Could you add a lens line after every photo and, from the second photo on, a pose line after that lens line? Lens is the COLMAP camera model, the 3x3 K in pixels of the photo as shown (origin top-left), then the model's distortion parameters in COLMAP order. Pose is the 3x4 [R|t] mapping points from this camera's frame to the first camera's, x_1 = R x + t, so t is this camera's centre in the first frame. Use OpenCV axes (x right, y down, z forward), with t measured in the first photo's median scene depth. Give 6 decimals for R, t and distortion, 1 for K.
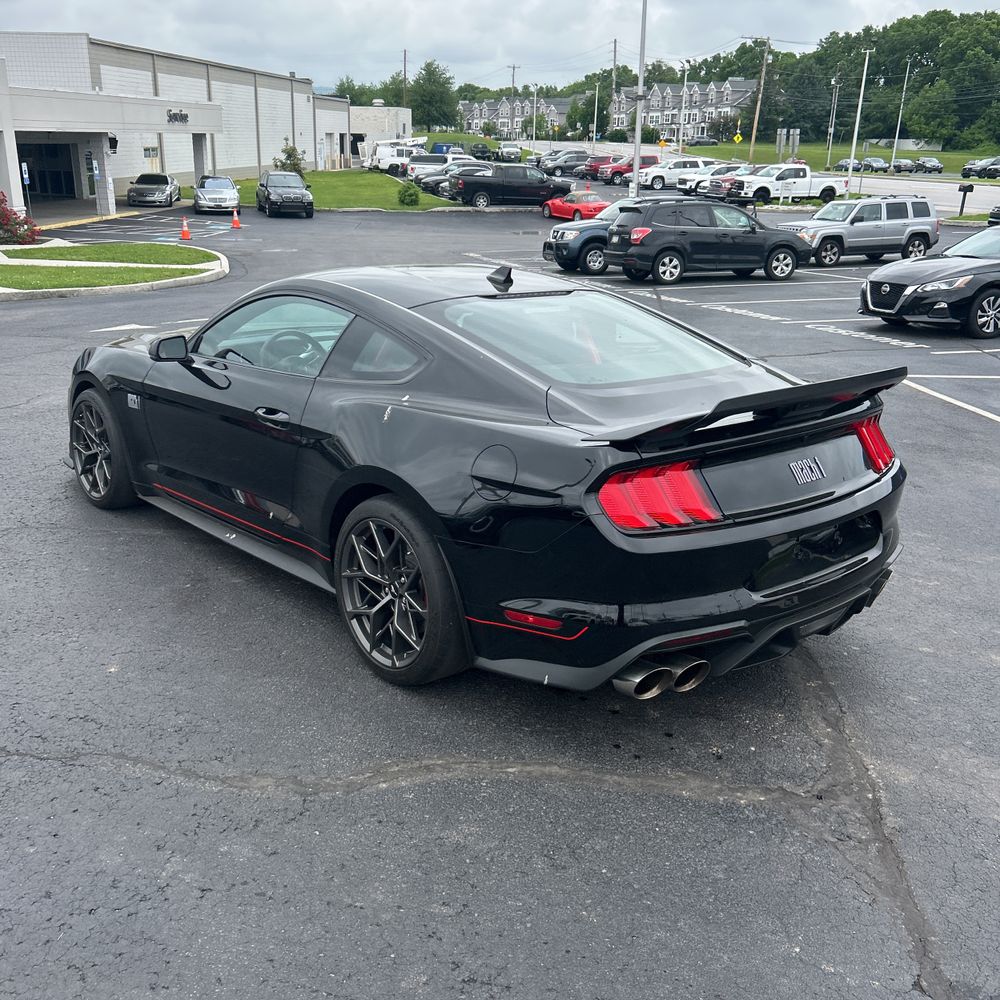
lens RADIAL K [[1002.4, 0, 502.6], [0, 1002.4, 506.7], [0, 0, 1]] dist [0.038380, -0.047989]
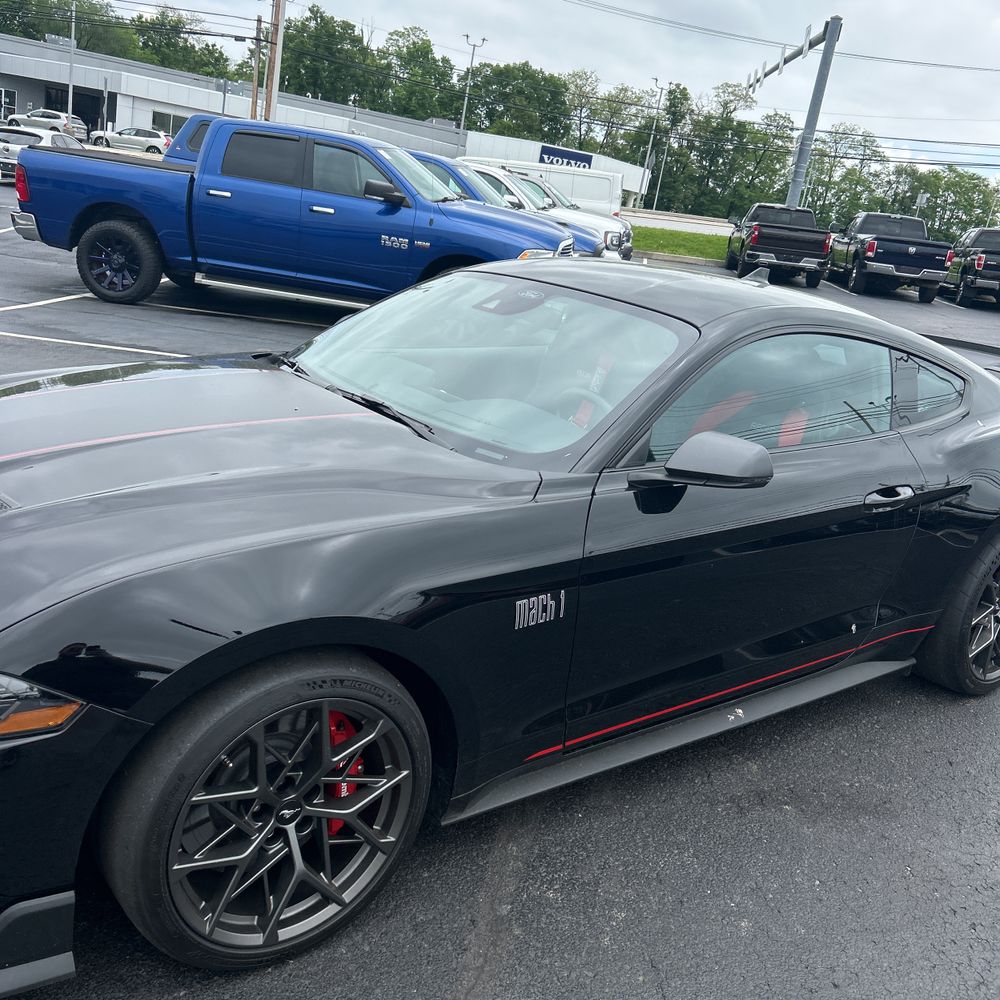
lens RADIAL K [[1002.4, 0, 502.6], [0, 1002.4, 506.7], [0, 0, 1]] dist [0.038380, -0.047989]
pose [[0.093736, -0.294346, 0.951091, -0.089084], [0.174481, 0.945369, 0.275379, -0.031196], [-0.980189, 0.140134, 0.139973, 0.107798]]
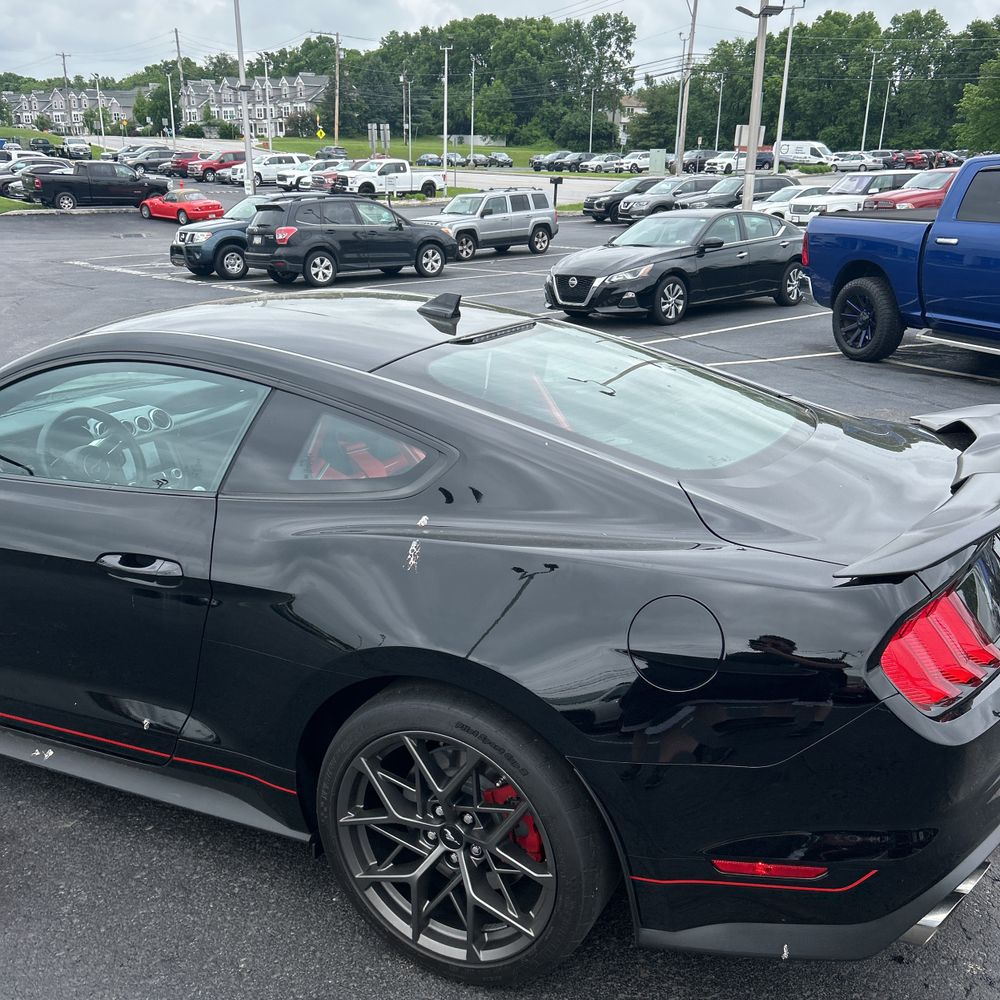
lens RADIAL K [[1002.4, 0, 502.6], [0, 1002.4, 506.7], [0, 0, 1]] dist [0.038380, -0.047989]
pose [[0.923618, -0.134540, 0.358926, -0.022050], [0.133317, 0.990670, 0.028282, -0.010490], [-0.359382, 0.021729, 0.932937, 0.033013]]
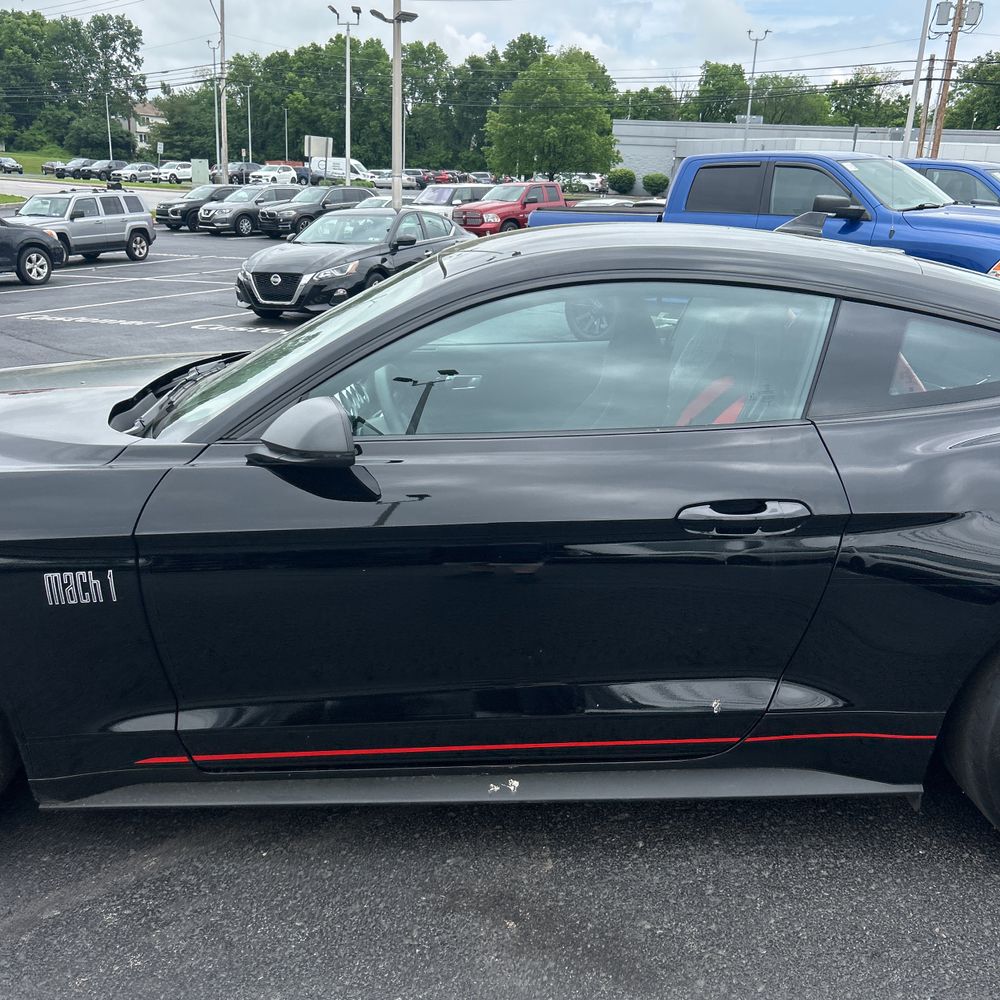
lens RADIAL K [[1007.0, 0, 514.0], [0, 1007.0, 510.2], [0, 0, 1]] dist [0.011599, 0.011570]
pose [[0.660208, -0.223980, 0.716909, -0.061080], [0.224393, 0.969727, 0.096321, -0.015257], [-0.716780, 0.097277, 0.690481, 0.067190]]
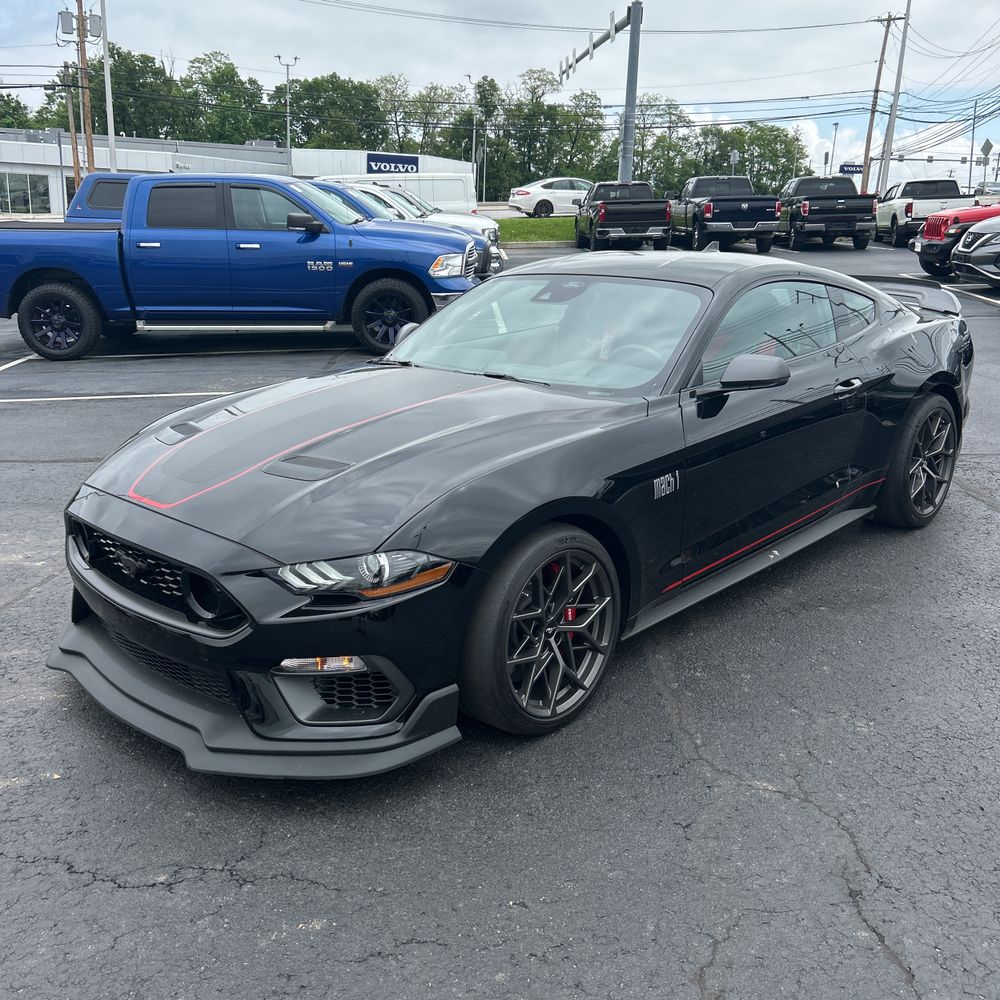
lens RADIAL K [[999.3, 0, 487.7], [0, 999.3, 498.8], [0, 0, 1]] dist [0.032112, -0.014607]
pose [[-0.059385, -0.290784, 0.954944, -0.115237], [0.302875, 0.906288, 0.294802, -0.037780], [-0.951178, 0.306736, 0.034252, 0.124737]]
